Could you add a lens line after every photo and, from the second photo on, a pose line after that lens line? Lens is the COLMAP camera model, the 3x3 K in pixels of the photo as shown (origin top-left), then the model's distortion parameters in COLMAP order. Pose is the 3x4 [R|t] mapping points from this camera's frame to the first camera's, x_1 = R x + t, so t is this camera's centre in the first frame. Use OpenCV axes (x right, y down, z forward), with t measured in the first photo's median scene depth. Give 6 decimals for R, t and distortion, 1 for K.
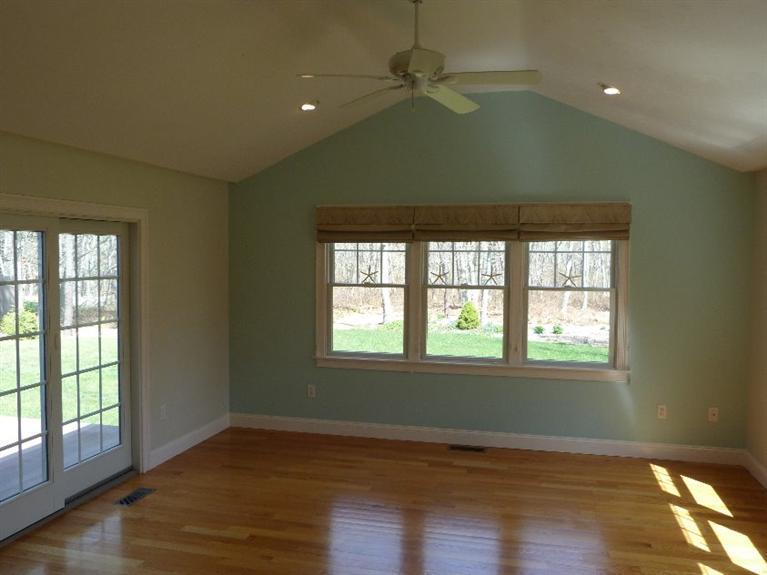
lens RADIAL K [[650.1, 0, 381.6], [0, 650.1, 289.1], [0, 0, 1]] dist [-0.009745, 0.014555]
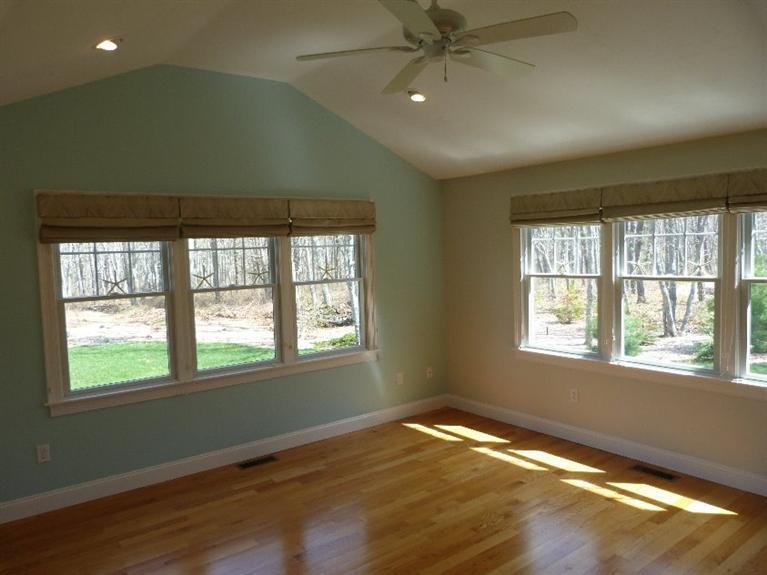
lens RADIAL K [[574.4, 0, 382.3], [0, 574.4, 290.1], [0, 0, 1]] dist [-0.028107, 0.000357]
pose [[0.629485, -0.084531, 0.772401, -0.372535], [0.078644, 0.995891, 0.044897, -0.020922], [-0.773023, 0.032483, 0.633546, 0.348526]]
